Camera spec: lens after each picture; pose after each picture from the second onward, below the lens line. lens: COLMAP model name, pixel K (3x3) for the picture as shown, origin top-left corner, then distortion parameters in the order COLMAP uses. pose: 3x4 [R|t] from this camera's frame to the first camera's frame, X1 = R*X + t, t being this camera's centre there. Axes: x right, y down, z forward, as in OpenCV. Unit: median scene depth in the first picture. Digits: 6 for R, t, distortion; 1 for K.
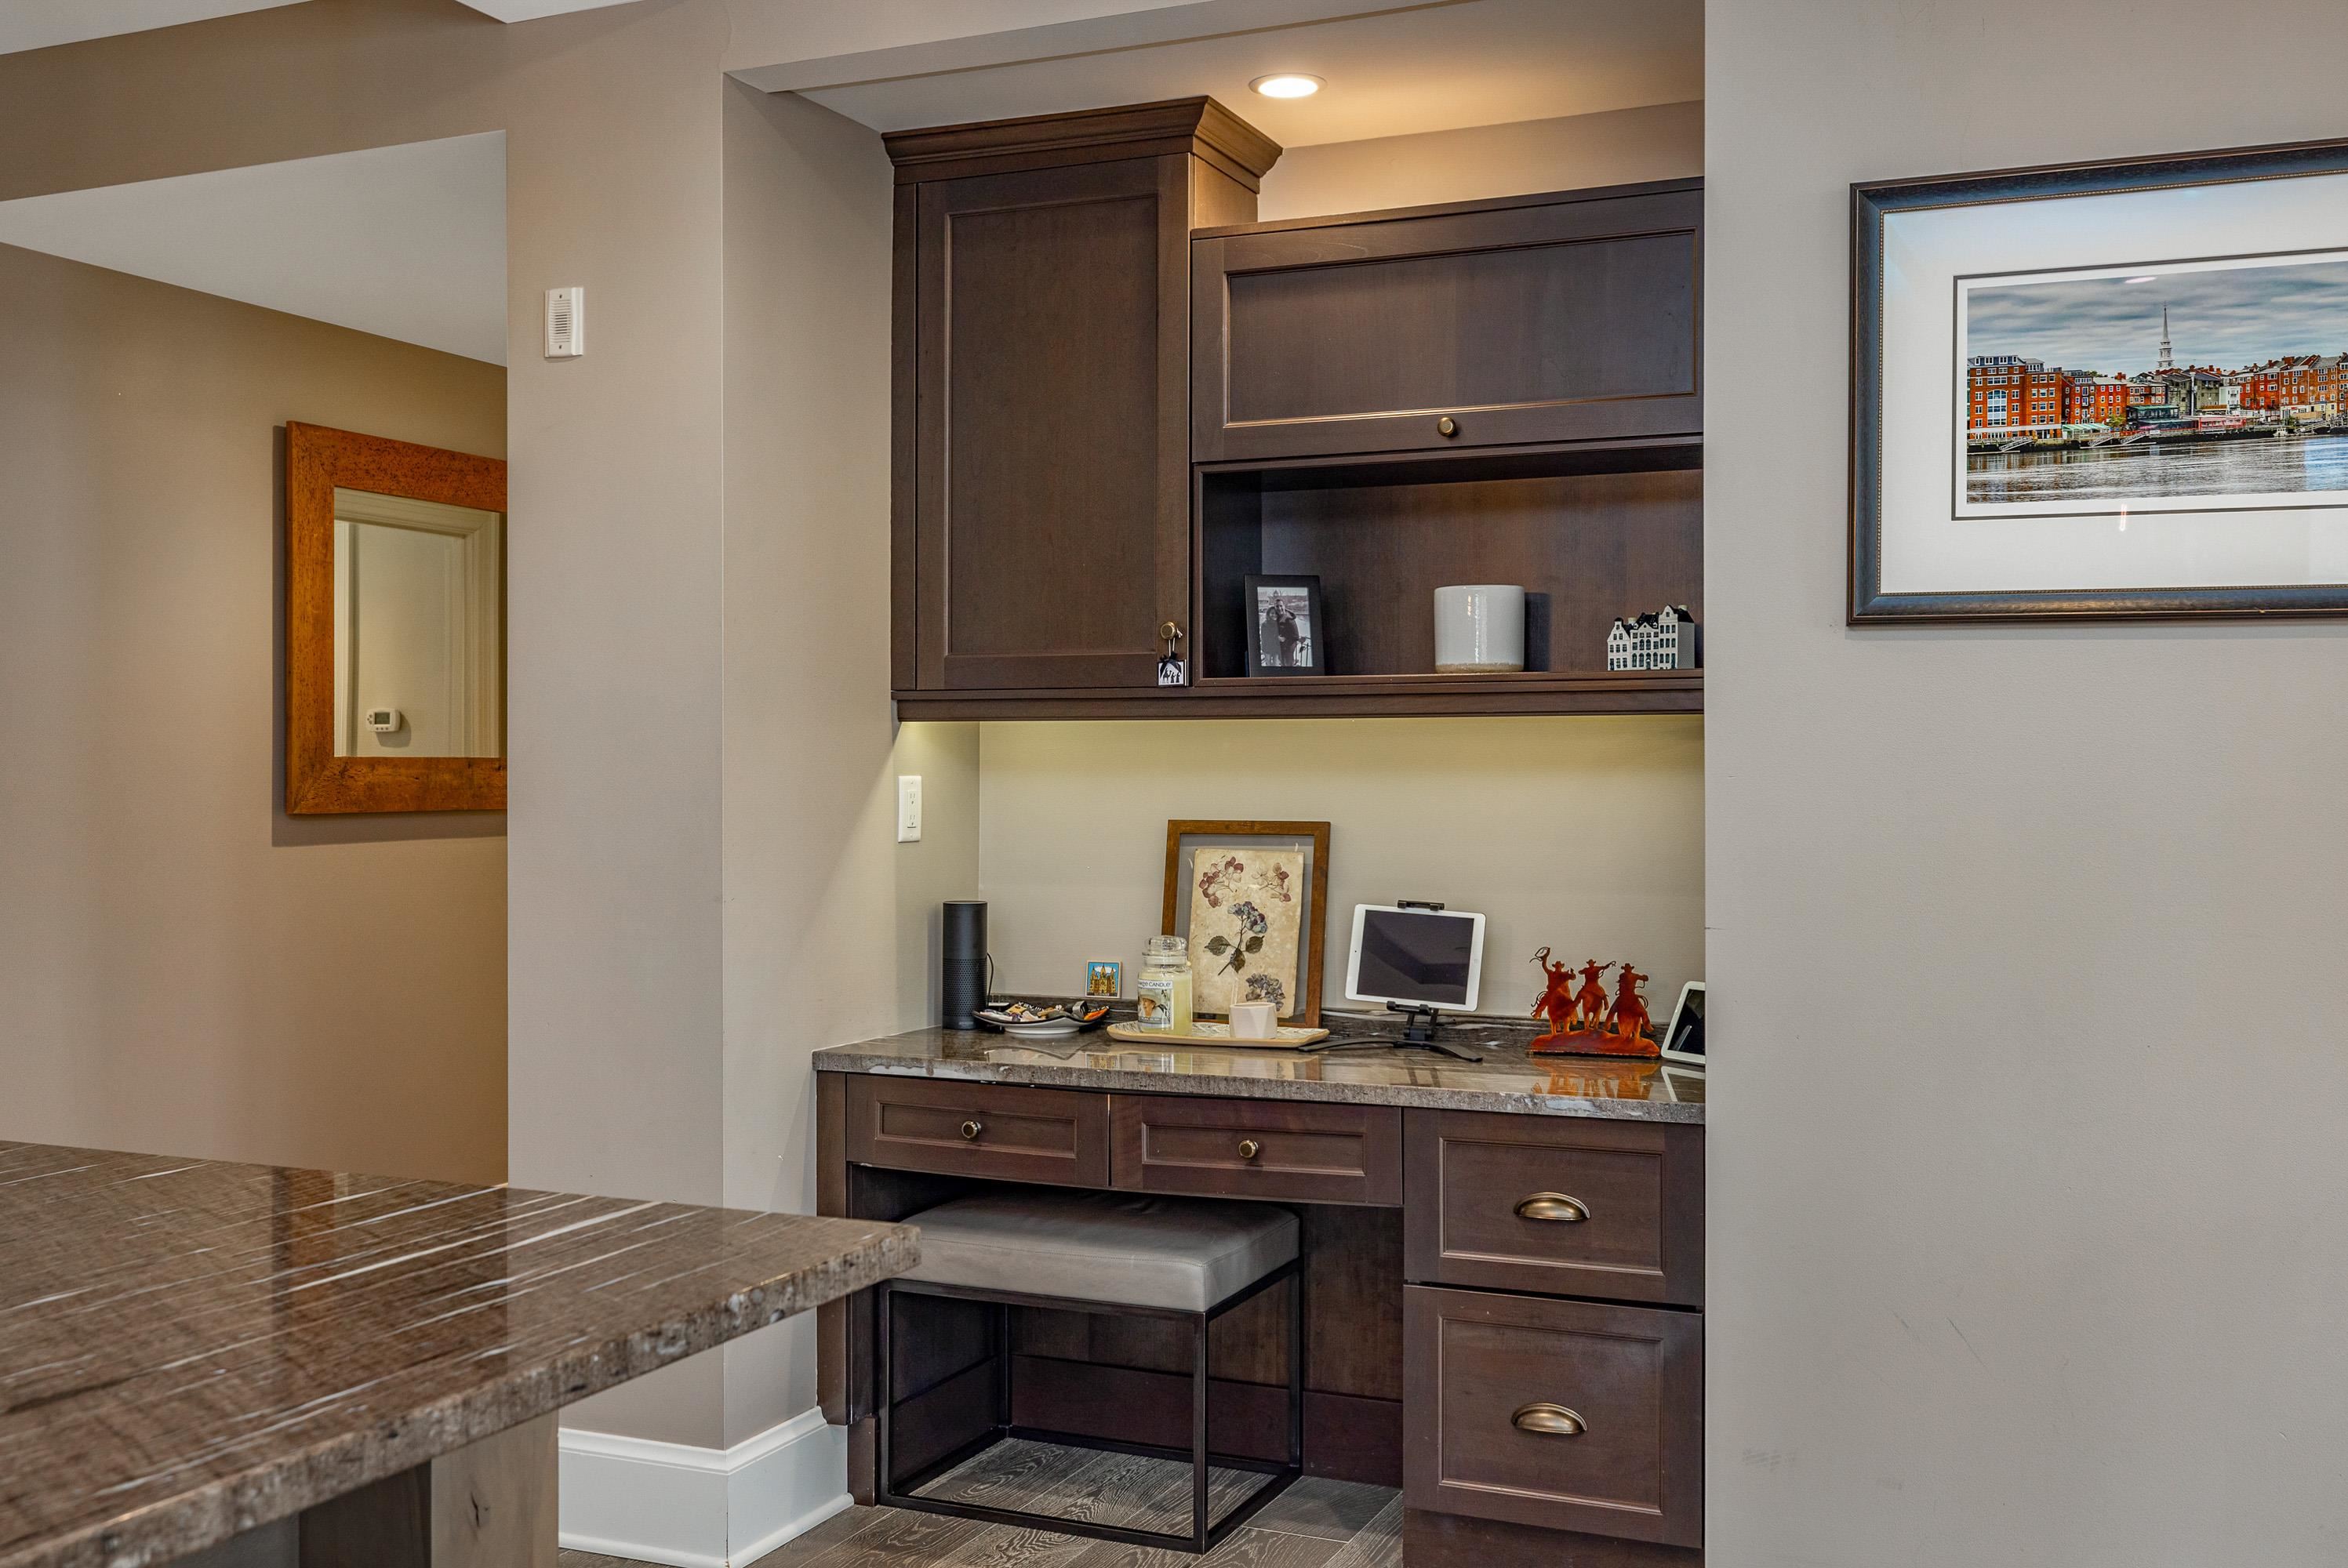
lens RADIAL K [[2301.5, 0, 1174.6], [0, 2301.5, 777.2], [0, 0, 1]] dist [0.007939, 0.000000]
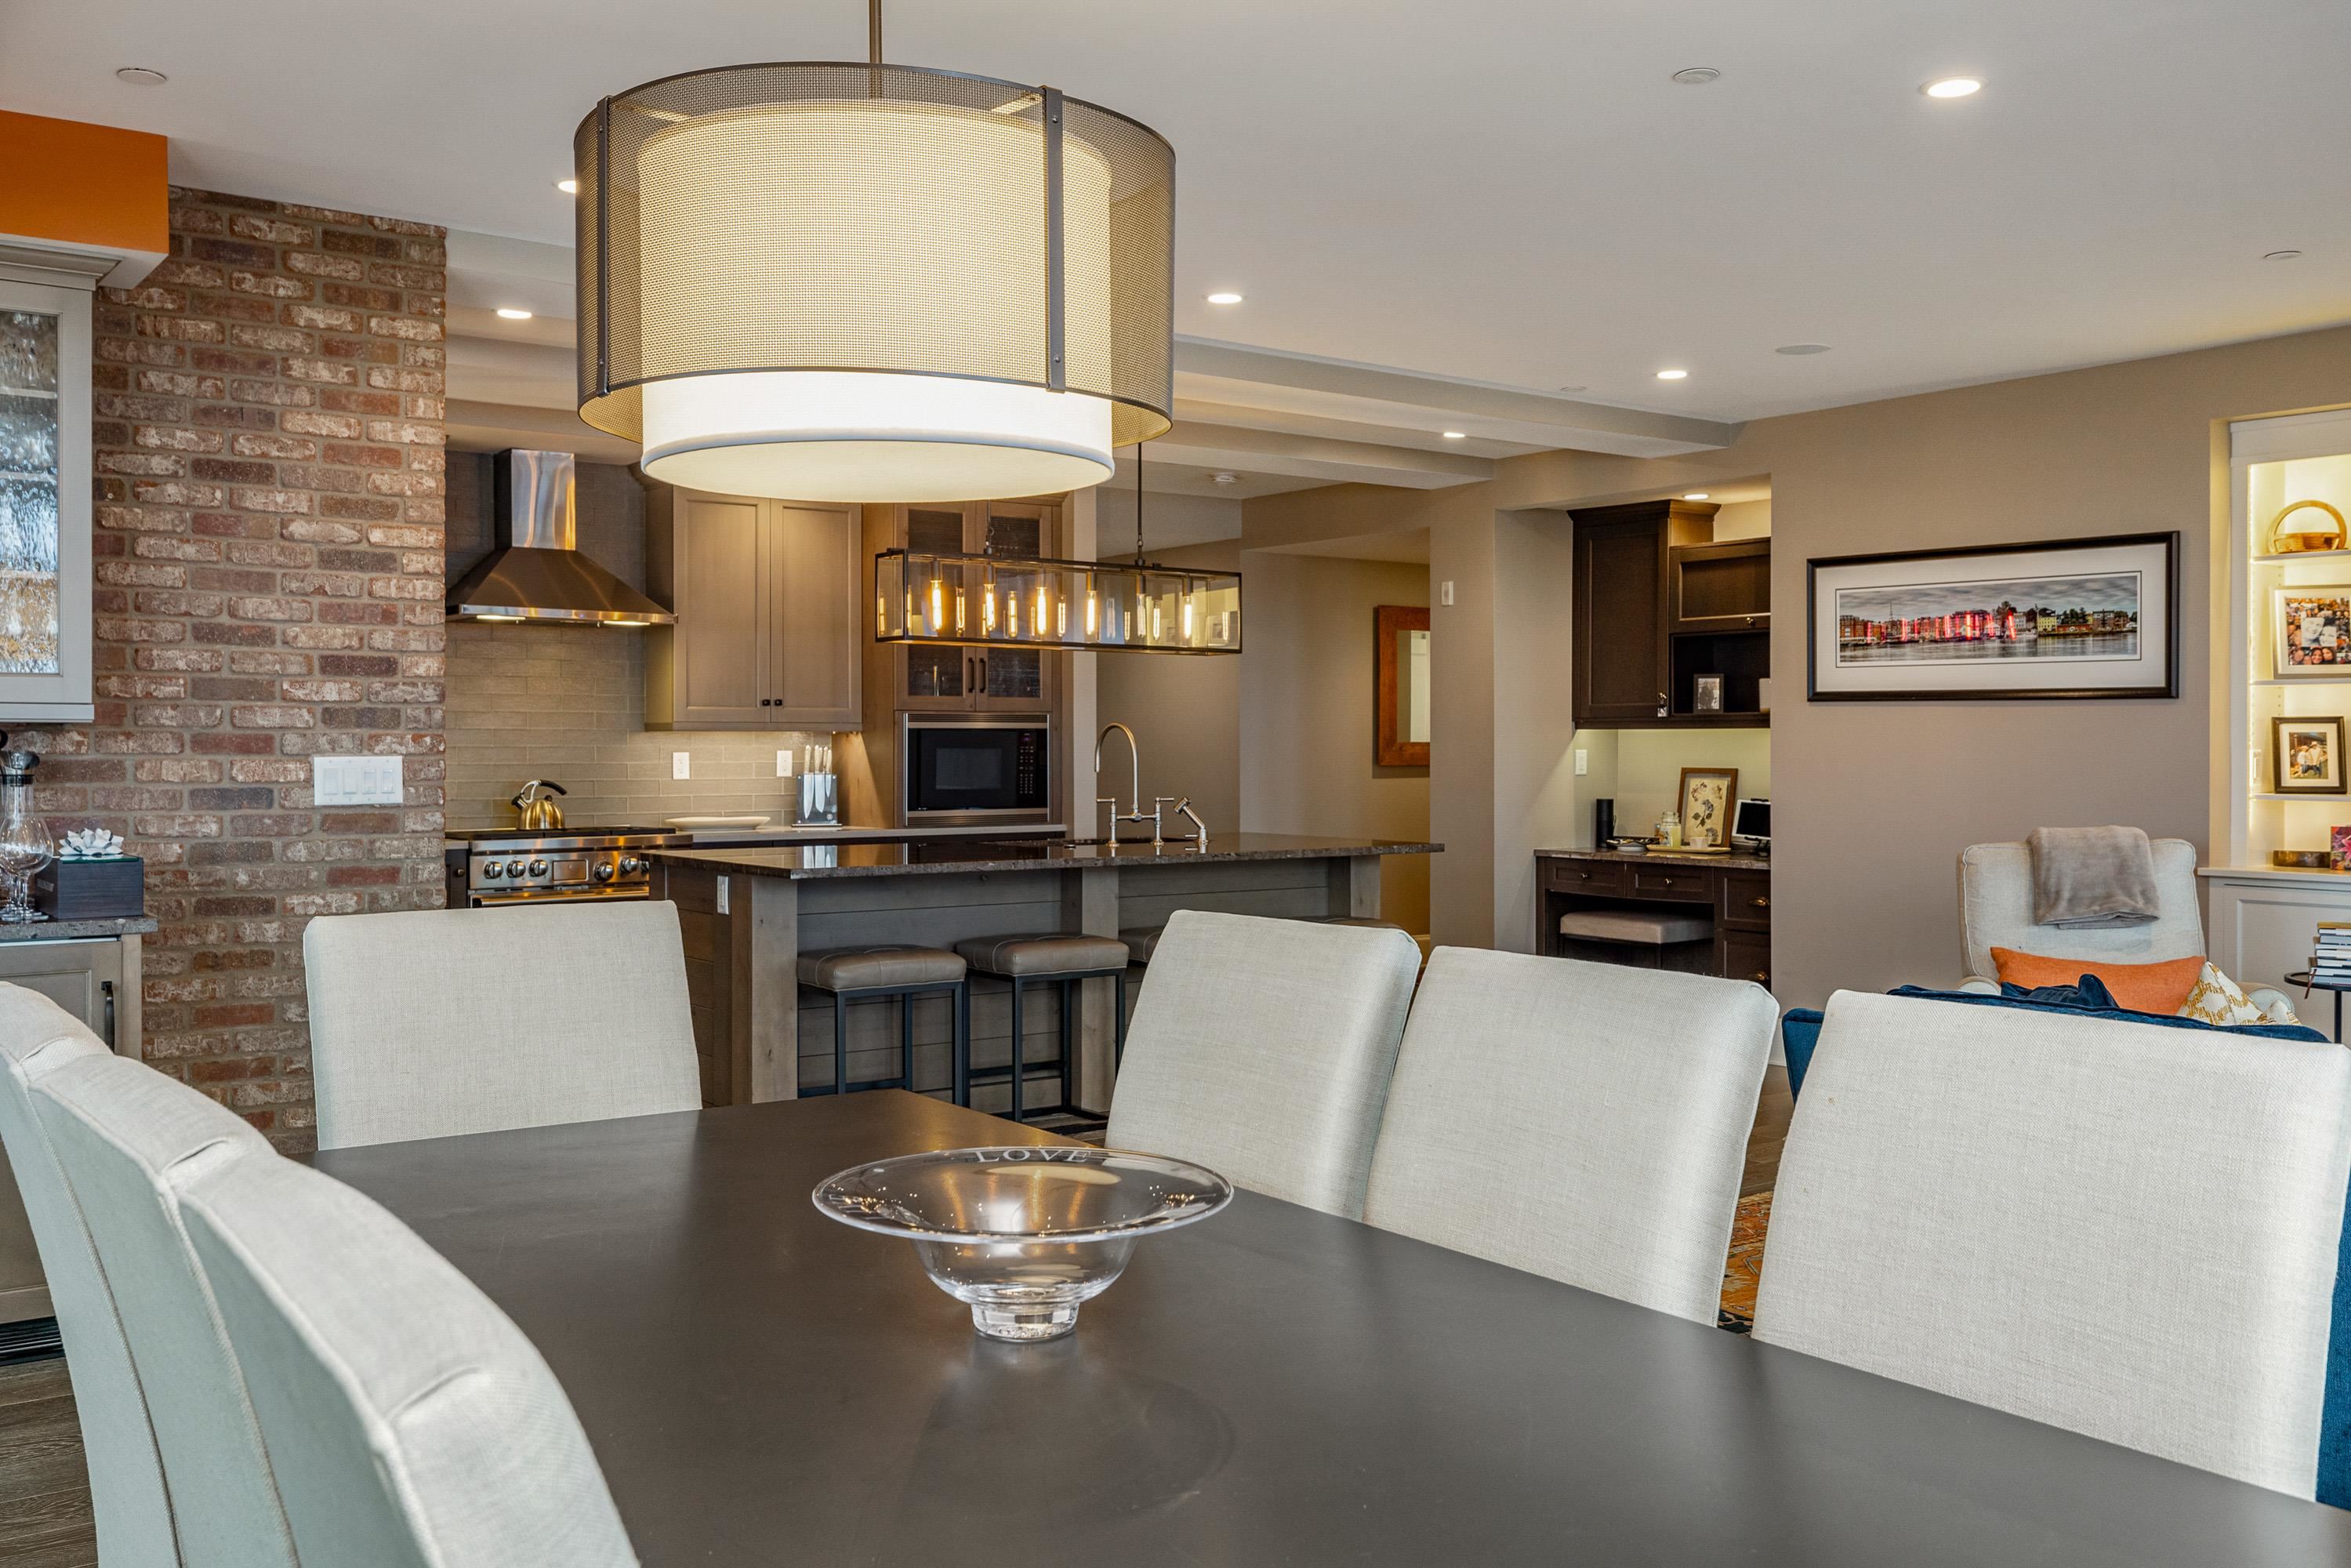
lens RADIAL K [[2106.8, 0, 1175.4], [0, 2106.8, 778.1], [0, 0, 1]] dist [-0.000773, 0.000010]
pose [[0.870455, 0.010961, -0.492126, 0.706364], [-0.006596, 0.999922, 0.010604, 0.009879], [0.492204, -0.005984, 0.870459, -1.404824]]
